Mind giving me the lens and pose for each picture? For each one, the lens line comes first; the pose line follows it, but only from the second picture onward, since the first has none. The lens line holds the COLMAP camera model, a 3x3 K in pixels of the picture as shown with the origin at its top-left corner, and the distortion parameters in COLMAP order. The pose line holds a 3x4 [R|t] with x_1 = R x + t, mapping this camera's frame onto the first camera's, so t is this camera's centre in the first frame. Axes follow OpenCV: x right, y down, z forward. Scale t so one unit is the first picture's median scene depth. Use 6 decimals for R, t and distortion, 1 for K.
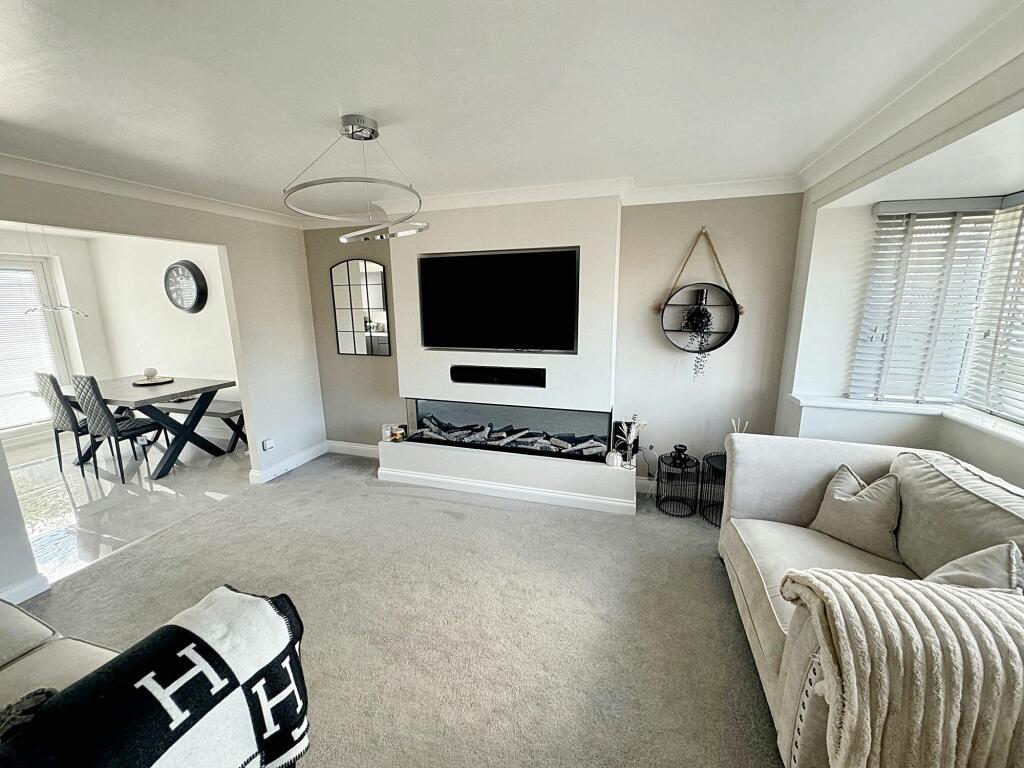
lens RADIAL K [[413.1, 0, 512.0], [0, 413.1, 384.0], [0, 0, 1]] dist [-0.000469, -0.000002]
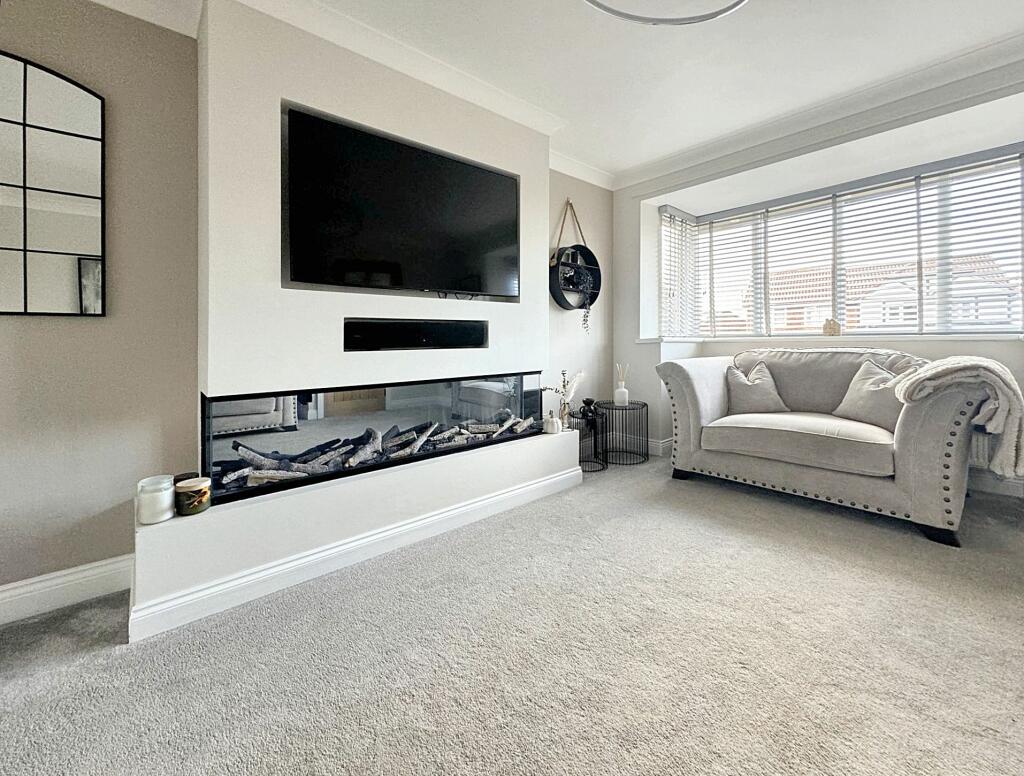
lens RADIAL K [[425.9, 0, 511.0], [0, 425.9, 345.7], [0, 0, 1]] dist [-0.001743, -0.000277]
pose [[0.508169, 0.000204, 0.861257, -0.524024], [0.185029, 0.976624, -0.109405, 0.091950], [-0.841147, 0.214954, 0.496252, 0.549135]]
